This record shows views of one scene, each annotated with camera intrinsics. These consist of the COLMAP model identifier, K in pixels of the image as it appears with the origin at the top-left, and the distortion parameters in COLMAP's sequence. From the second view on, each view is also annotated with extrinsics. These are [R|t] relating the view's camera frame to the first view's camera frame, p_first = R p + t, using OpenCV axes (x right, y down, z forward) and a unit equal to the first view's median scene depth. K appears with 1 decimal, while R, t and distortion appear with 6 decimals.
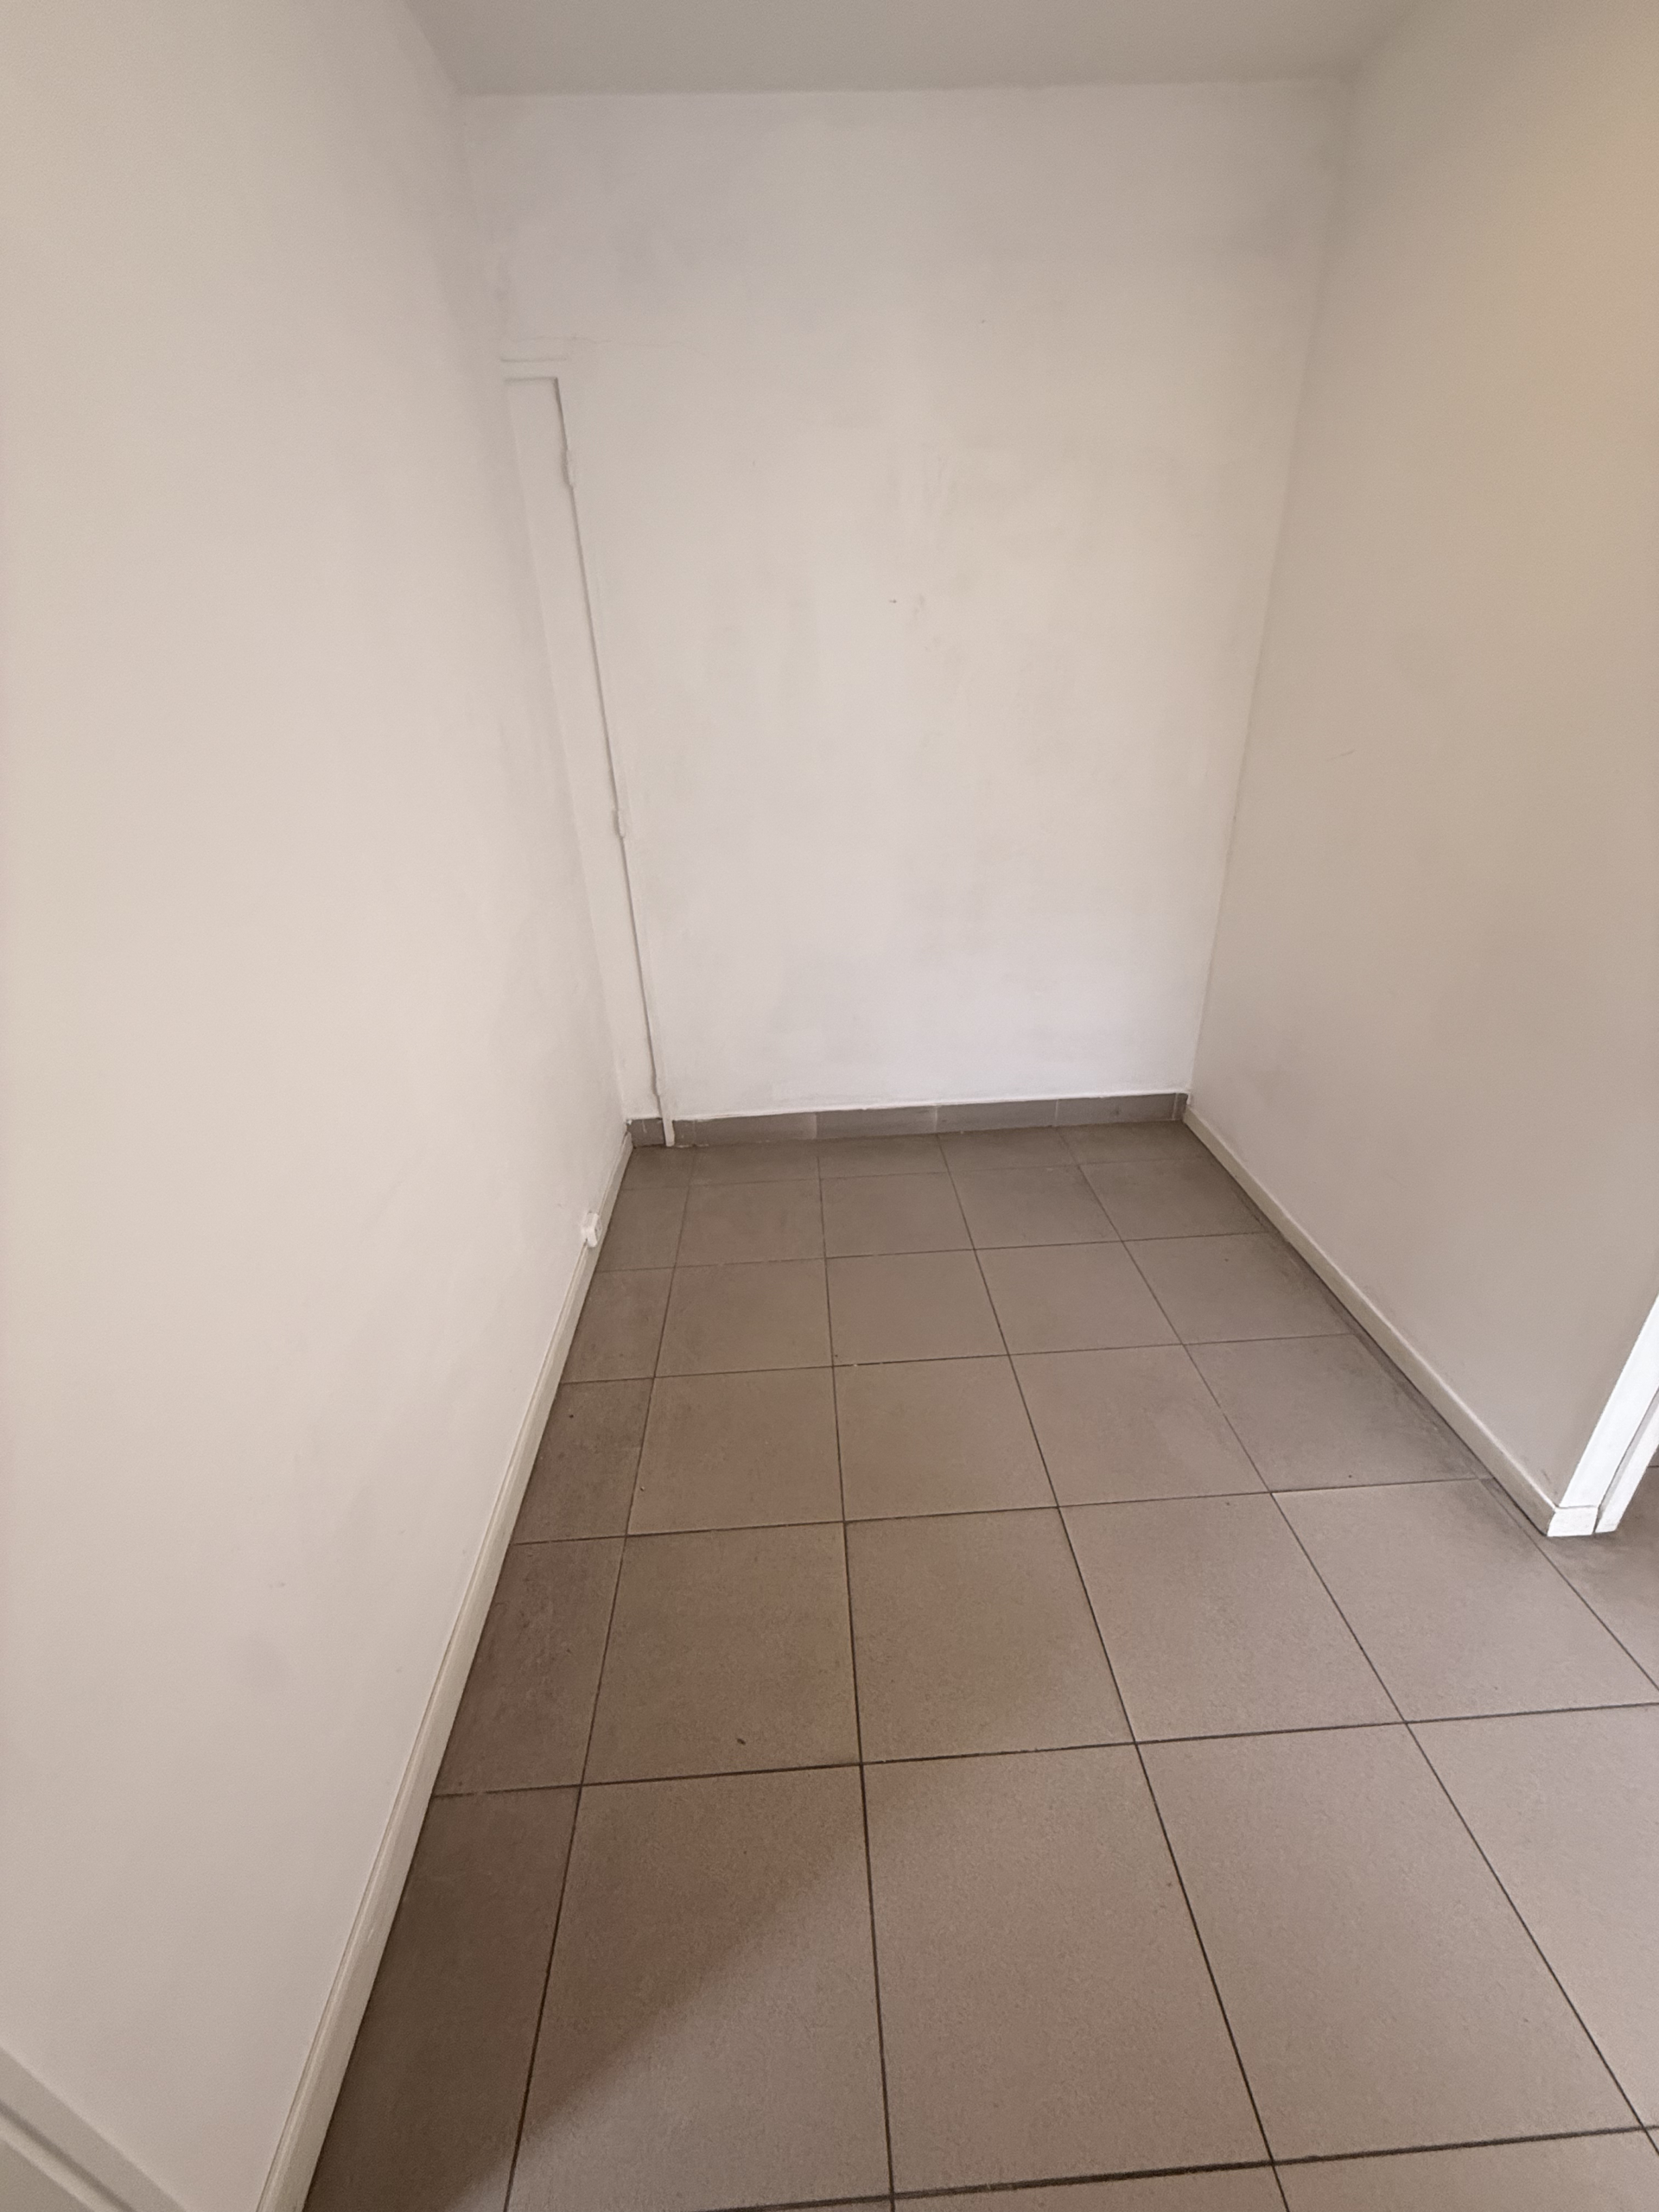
lens RADIAL K [[879.5, 0, 828.3], [0, 879.5, 1108.5], [0, 0, 1]] dist [-0.000980, 0.000285]
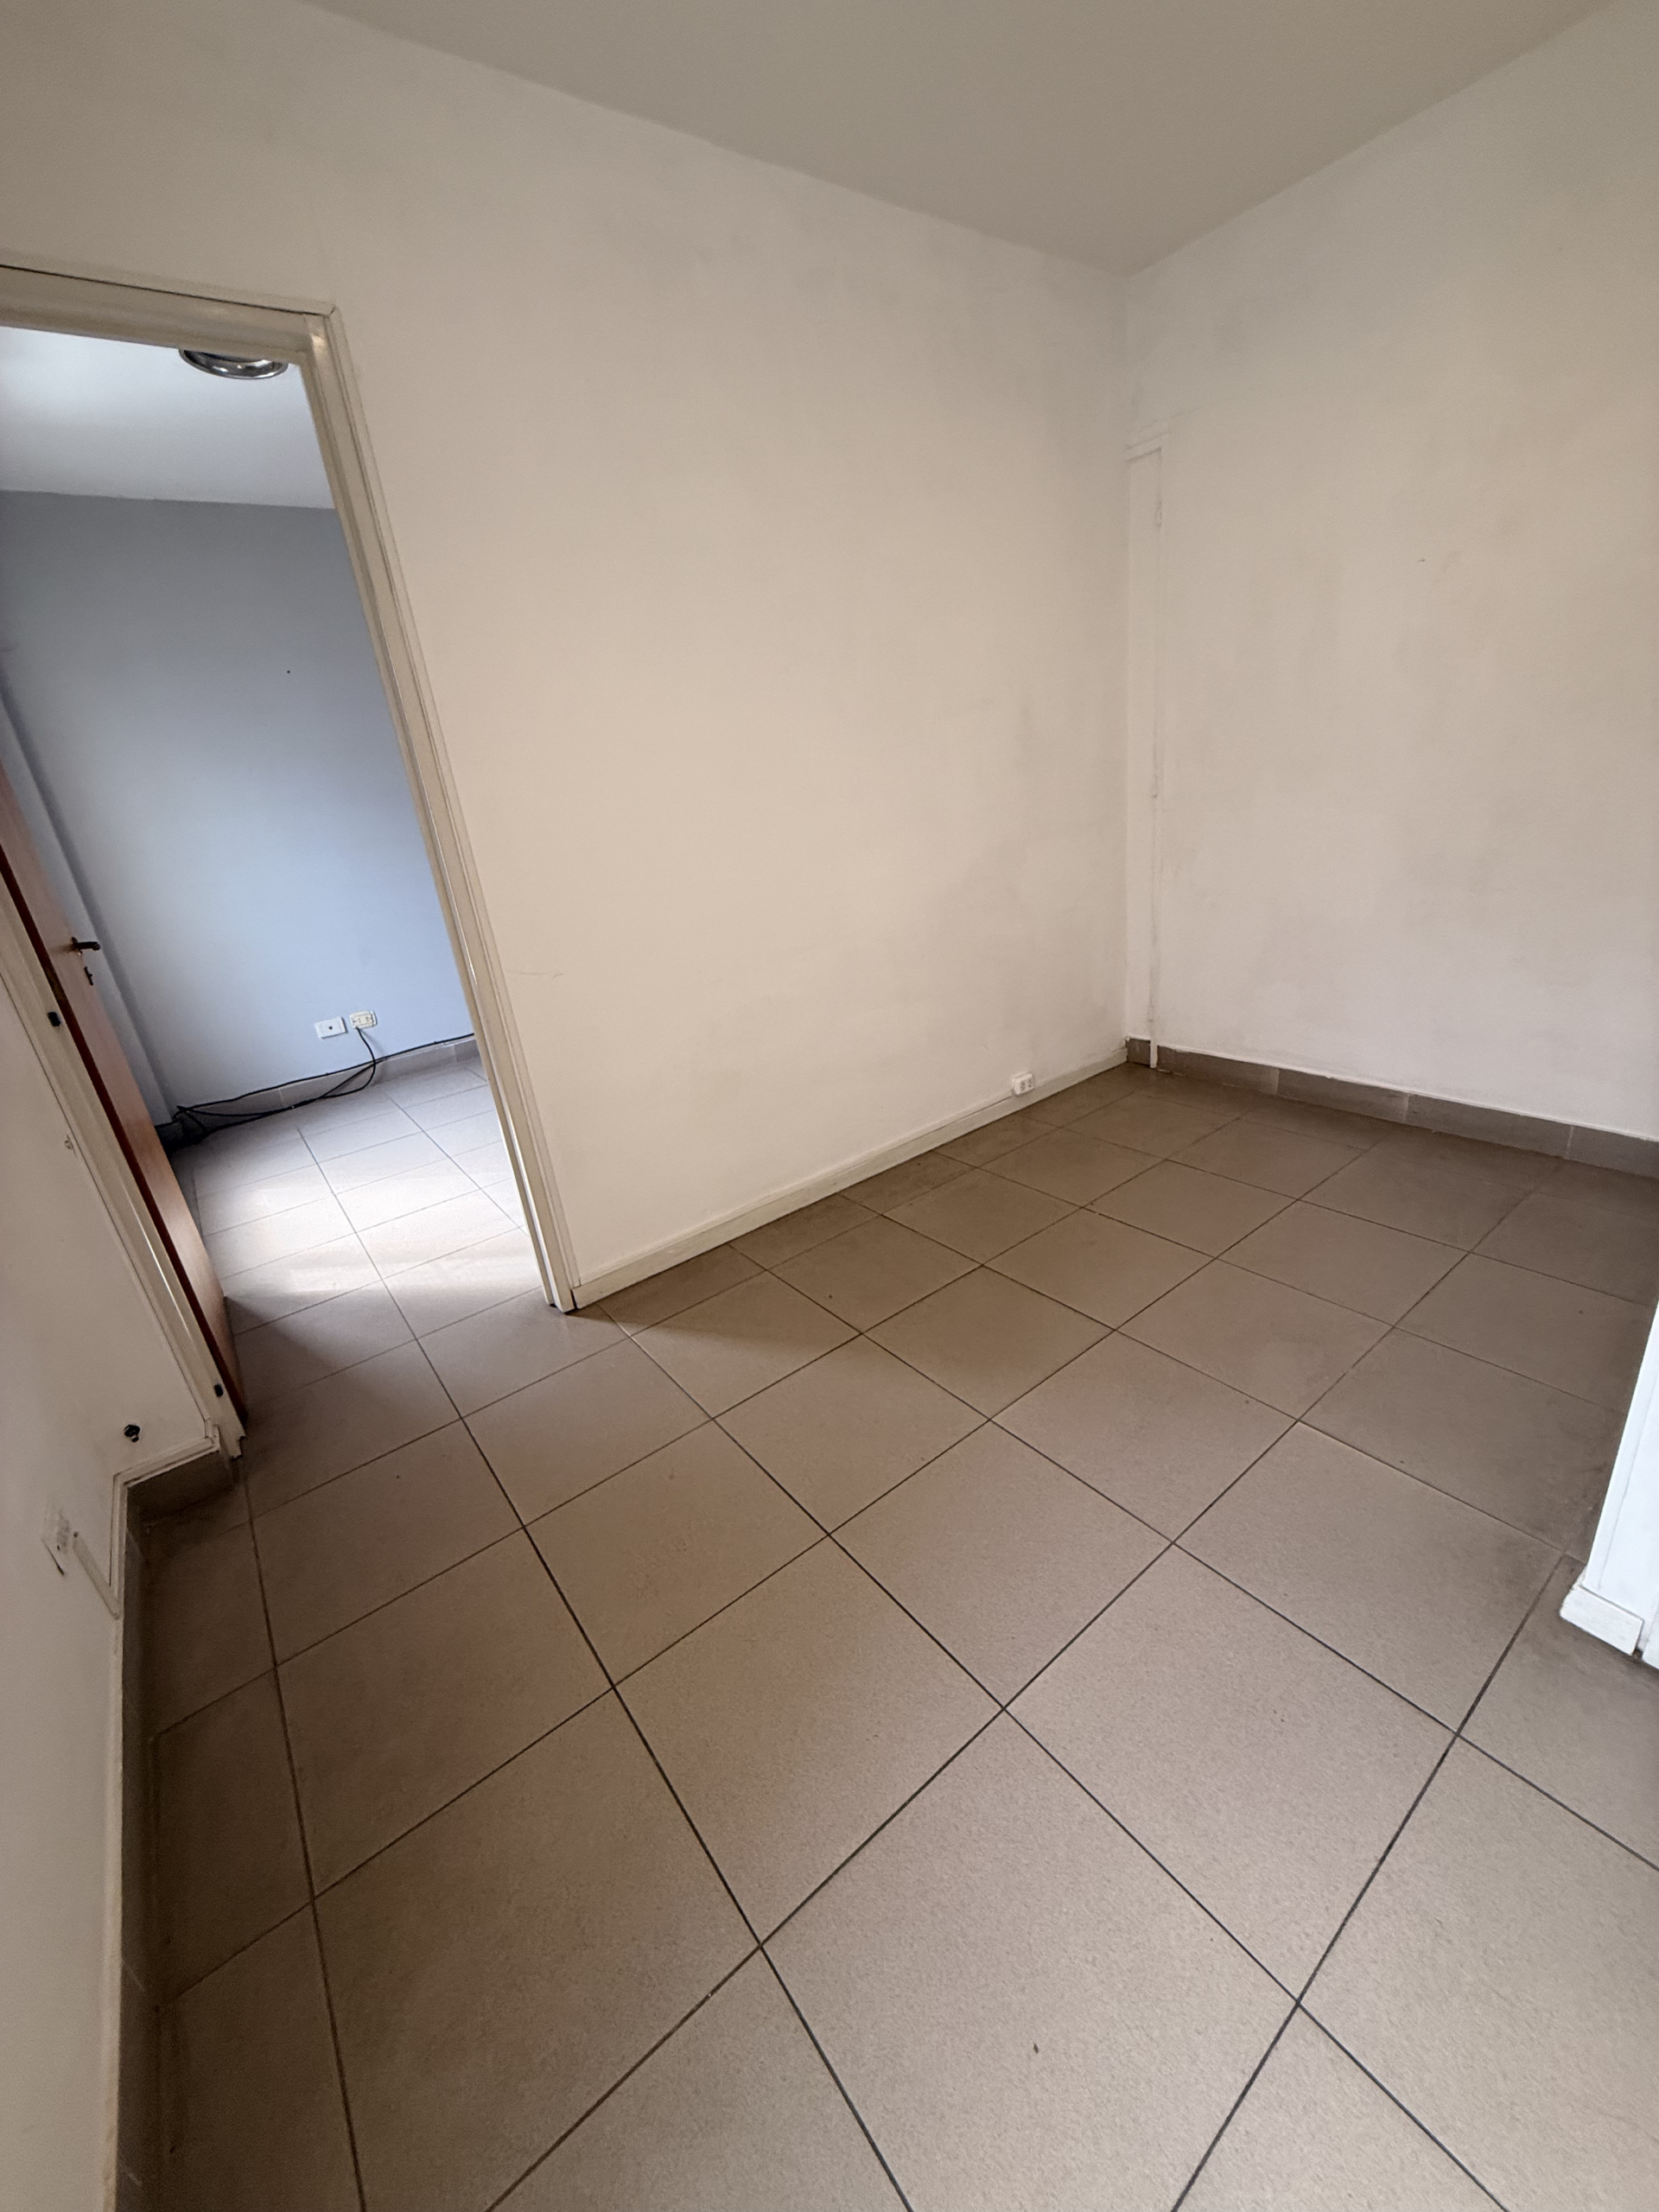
lens RADIAL K [[879.5, 0, 823.2], [0, 879.5, 1108.6], [0, 0, 1]] dist [-0.000980, 0.000285]
pose [[0.563840, 0.277371, -0.777914, 0.502204], [-0.292833, 0.947863, 0.125719, 0.076553], [0.772226, 0.156913, 0.615666, -0.048822]]
